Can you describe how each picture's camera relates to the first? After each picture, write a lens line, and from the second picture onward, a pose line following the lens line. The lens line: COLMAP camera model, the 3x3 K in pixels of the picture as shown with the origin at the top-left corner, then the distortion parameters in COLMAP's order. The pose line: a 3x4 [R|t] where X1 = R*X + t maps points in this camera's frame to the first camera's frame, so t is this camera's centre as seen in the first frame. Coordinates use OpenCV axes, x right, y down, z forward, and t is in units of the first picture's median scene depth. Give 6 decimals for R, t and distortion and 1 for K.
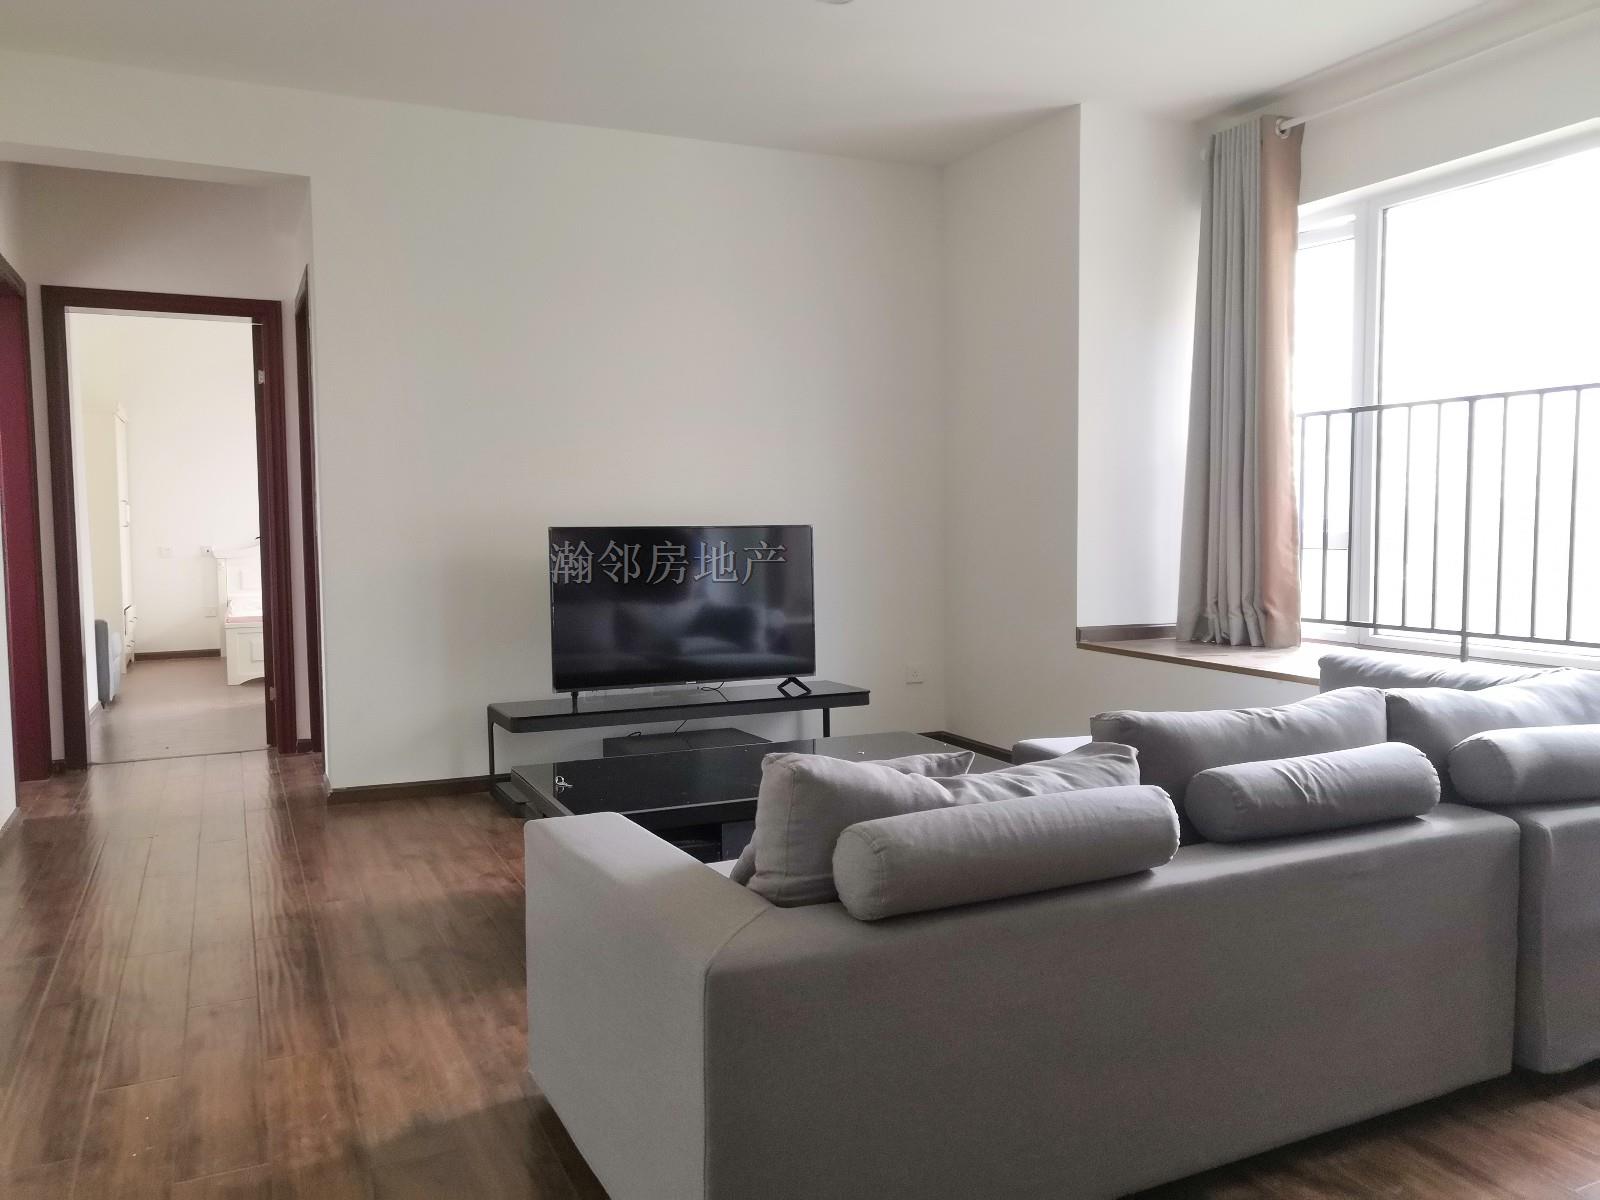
lens RADIAL K [[1261.9, 0, 795.9], [0, 1261.9, 604.4], [0, 0, 1]] dist [-0.020965, 0.039445]
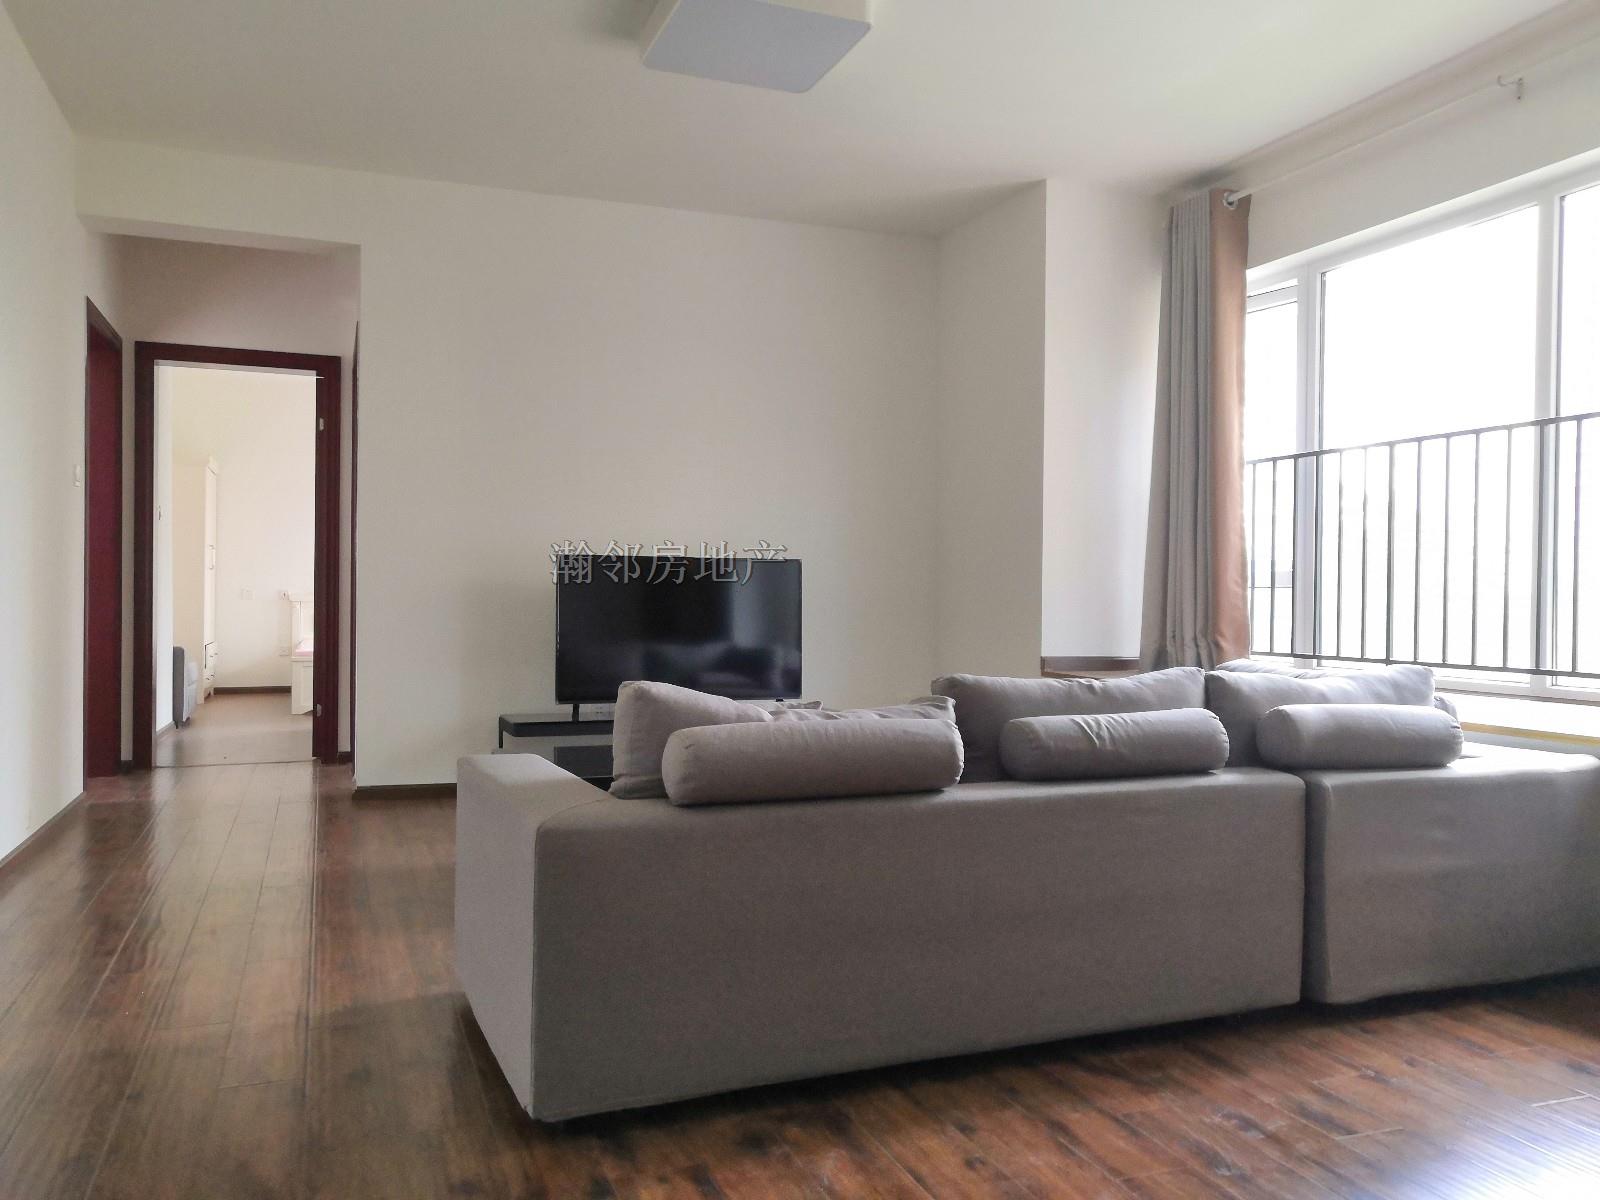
lens RADIAL K [[1261.9, 0, 795.9], [0, 1261.9, 604.4], [0, 0, 1]] dist [-0.020965, 0.039445]
pose [[0.997453, 0.018277, -0.068950, 0.092624], [-0.022461, 0.997921, -0.060403, 0.045970], [0.067703, 0.061798, 0.995790, -0.091482]]
